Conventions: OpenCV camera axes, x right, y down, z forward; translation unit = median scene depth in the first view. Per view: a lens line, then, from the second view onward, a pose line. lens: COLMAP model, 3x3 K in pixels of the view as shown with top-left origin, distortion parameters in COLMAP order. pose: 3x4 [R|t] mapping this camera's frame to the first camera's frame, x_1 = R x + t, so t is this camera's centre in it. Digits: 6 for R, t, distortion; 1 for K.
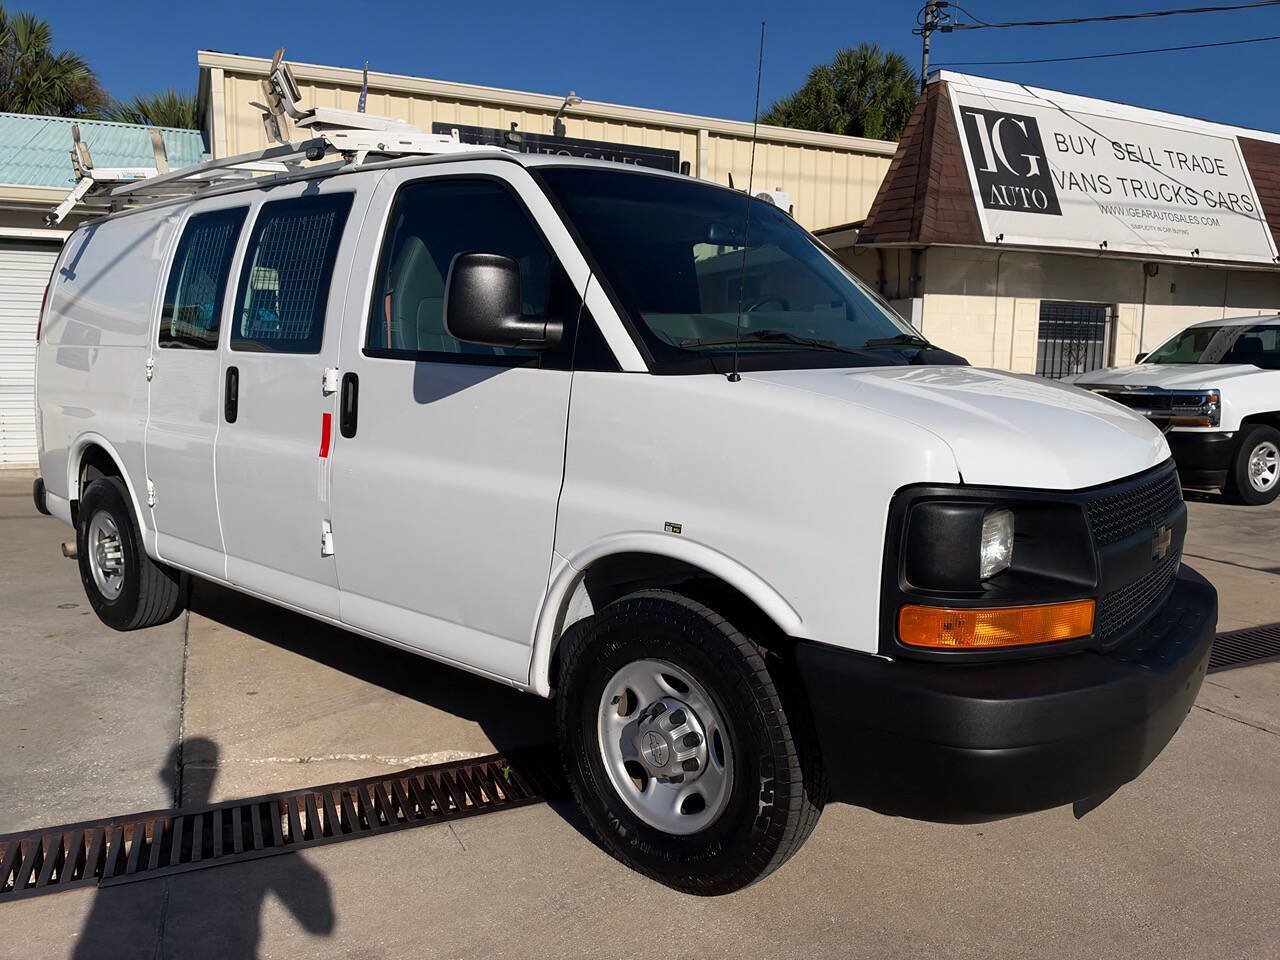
lens RADIAL K [[930.0, 0, 639.3], [0, 930.0, 475.5], [0, 0, 1]] dist [0.040817, -0.081932]
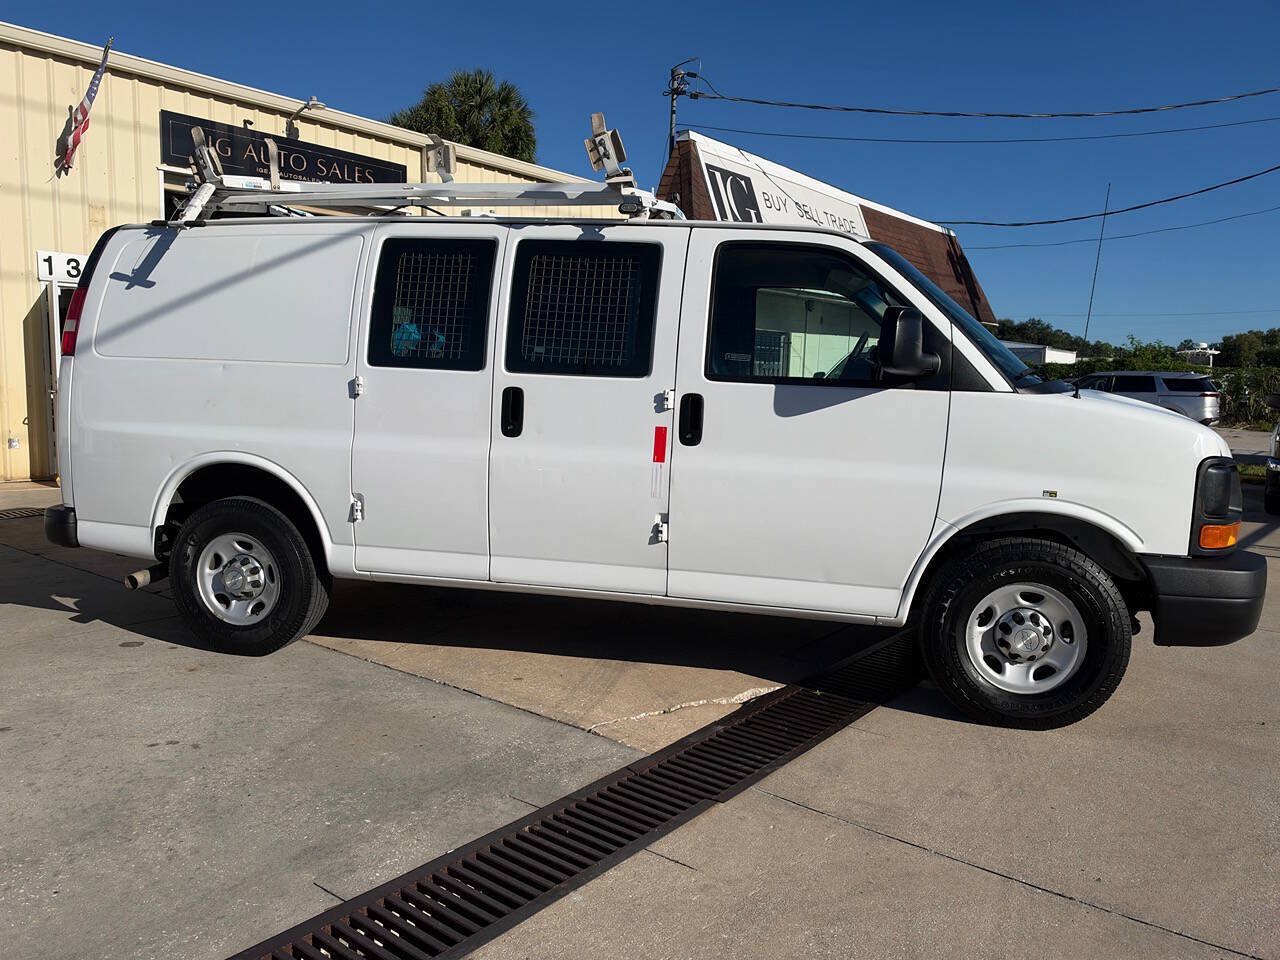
lens RADIAL K [[938.9, 0, 622.9], [0, 938.9, 481.7], [0, 0, 1]] dist [0.049088, -0.092406]
pose [[0.893084, -0.043196, 0.447811, -0.302099], [0.045434, 0.998951, 0.005750, -0.001157], [-0.447590, 0.015210, 0.894110, -0.021866]]
